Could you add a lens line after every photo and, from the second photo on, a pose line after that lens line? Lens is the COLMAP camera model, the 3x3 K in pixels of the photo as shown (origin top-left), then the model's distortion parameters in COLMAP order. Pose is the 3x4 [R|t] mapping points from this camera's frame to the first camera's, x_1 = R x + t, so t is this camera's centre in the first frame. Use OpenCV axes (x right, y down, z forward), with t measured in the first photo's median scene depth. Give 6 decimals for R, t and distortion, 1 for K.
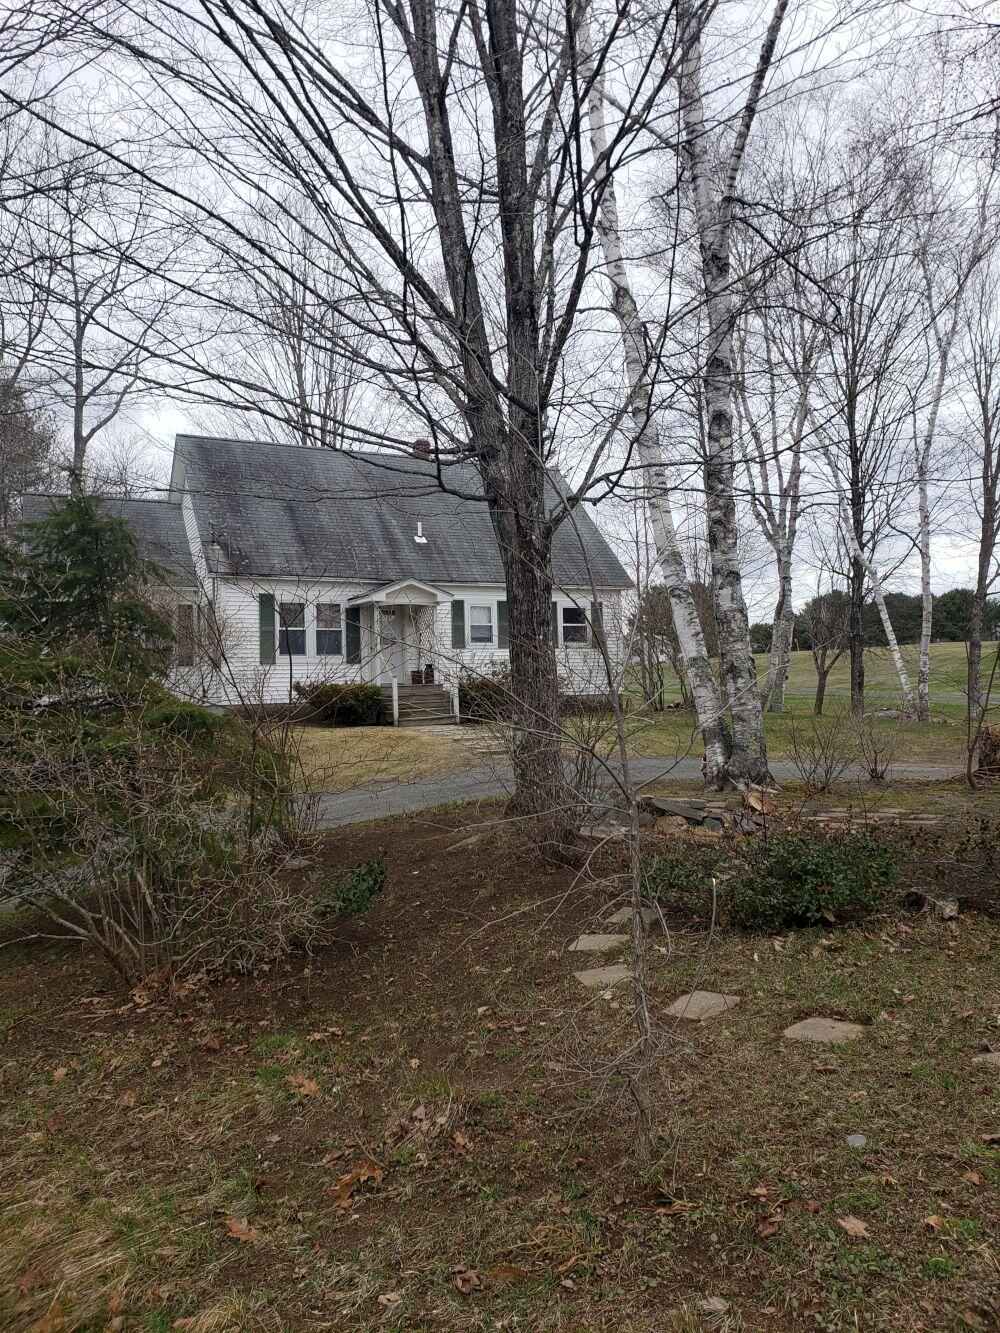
lens RADIAL K [[1040.8, 0, 526.0], [0, 1040.8, 650.6], [0, 0, 1]] dist [0.016223, -0.022081]
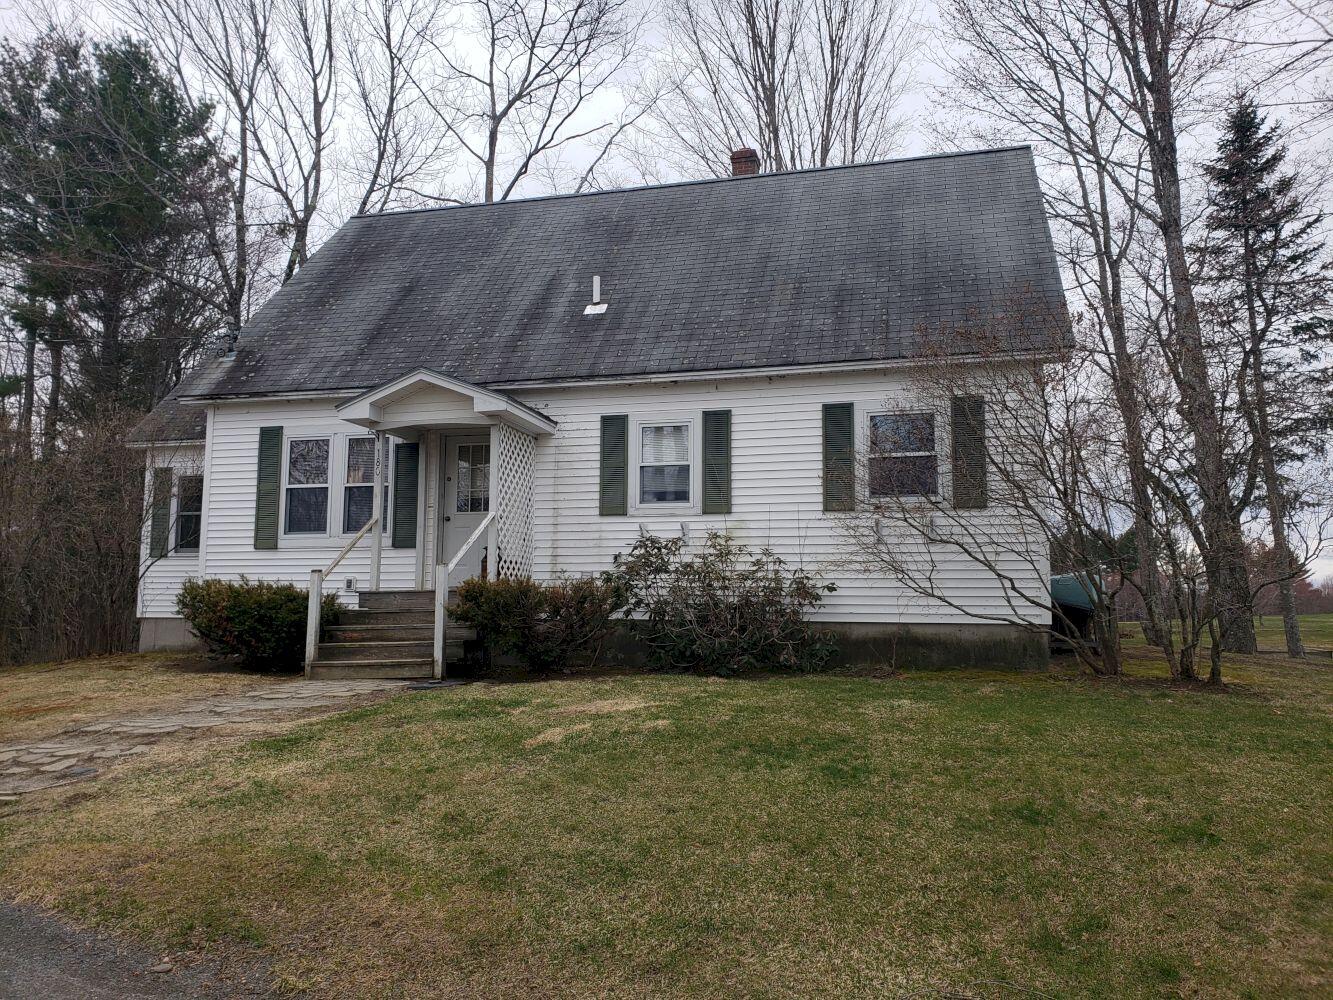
lens RADIAL K [[1040.8, 0, 611.3], [0, 1040.8, 499.0], [0, 0, 1]] dist [0.016223, -0.022081]
pose [[0.722505, -0.034836, -0.690487, 0.267206], [0.002290, 0.998845, -0.047997, 0.013201], [0.691362, 0.033096, 0.721750, 0.653926]]
